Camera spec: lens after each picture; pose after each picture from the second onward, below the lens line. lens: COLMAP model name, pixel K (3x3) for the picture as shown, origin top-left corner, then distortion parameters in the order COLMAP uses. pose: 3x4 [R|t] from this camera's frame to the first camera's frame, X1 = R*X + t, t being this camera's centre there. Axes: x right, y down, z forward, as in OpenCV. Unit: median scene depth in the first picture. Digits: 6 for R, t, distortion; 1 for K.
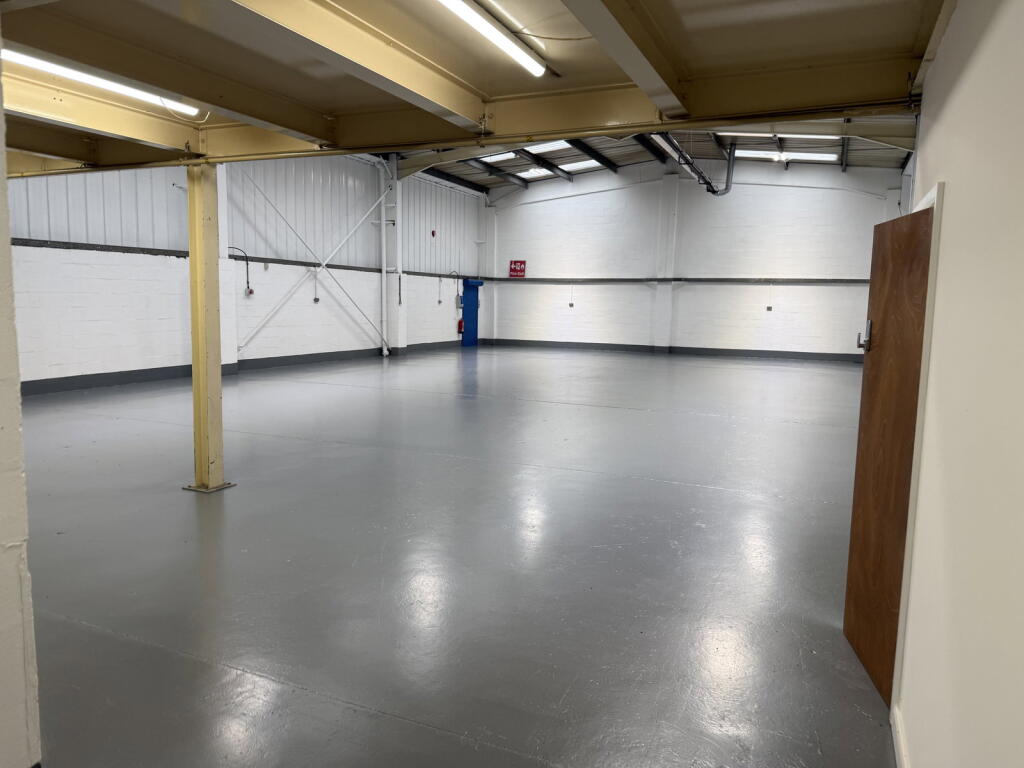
lens RADIAL K [[708.2, 0, 523.6], [0, 708.2, 399.2], [0, 0, 1]] dist [0.046583, -0.052216]
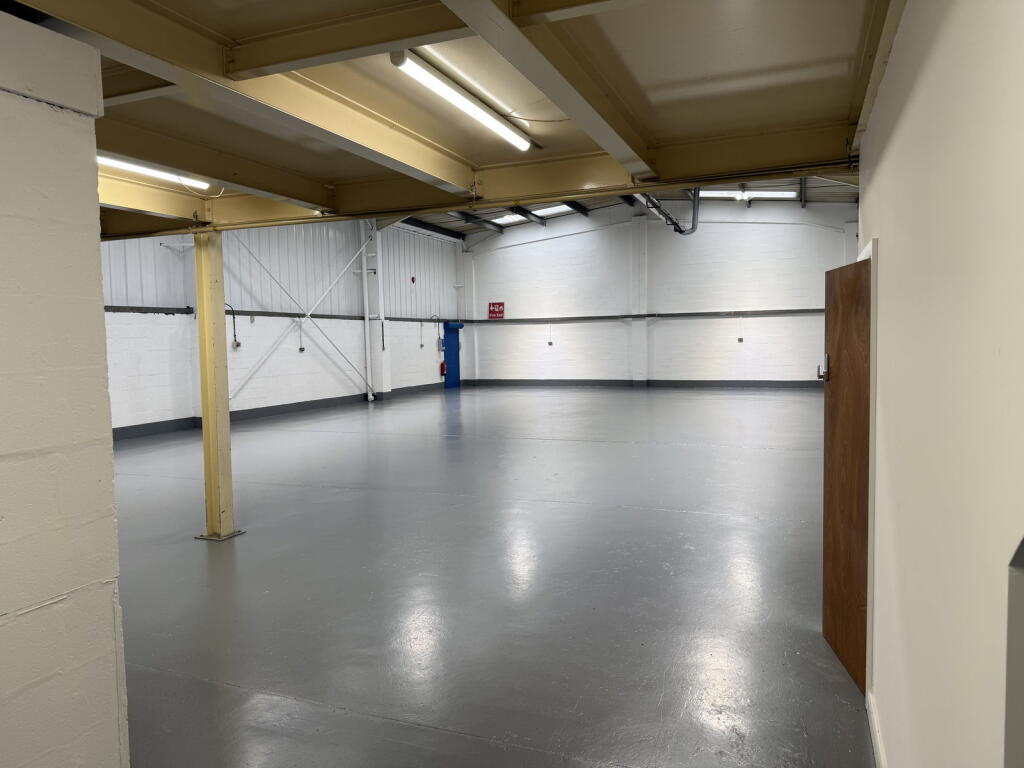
lens RADIAL K [[708.2, 0, 527.6], [0, 708.2, 396.5], [0, 0, 1]] dist [0.046583, -0.052216]
pose [[0.998476, -0.042278, 0.035473, -0.007364], [0.044251, 0.997404, -0.056807, 0.000014], [-0.032979, 0.058290, 0.997755, -0.024441]]
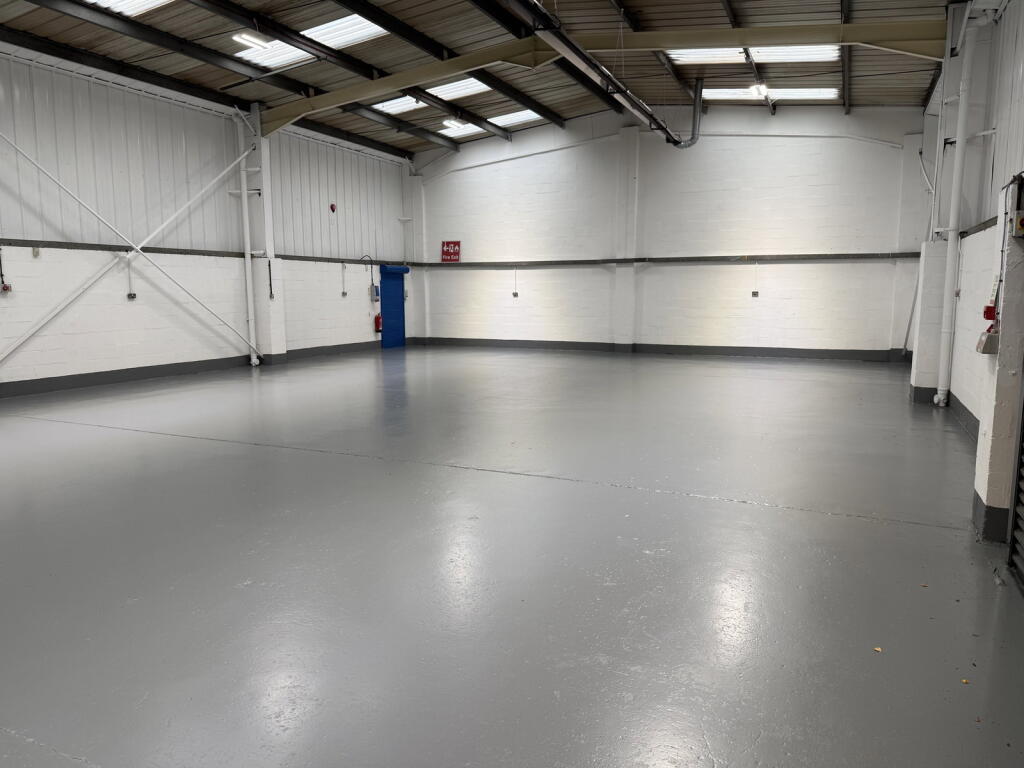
lens RADIAL K [[708.2, 0, 525.2], [0, 708.2, 399.1], [0, 0, 1]] dist [0.046583, -0.052216]
pose [[0.999696, -0.019148, -0.015515, 0.129720], [0.019397, 0.999683, 0.016055, -0.036930], [0.015203, -0.016351, 0.999751, 0.265919]]
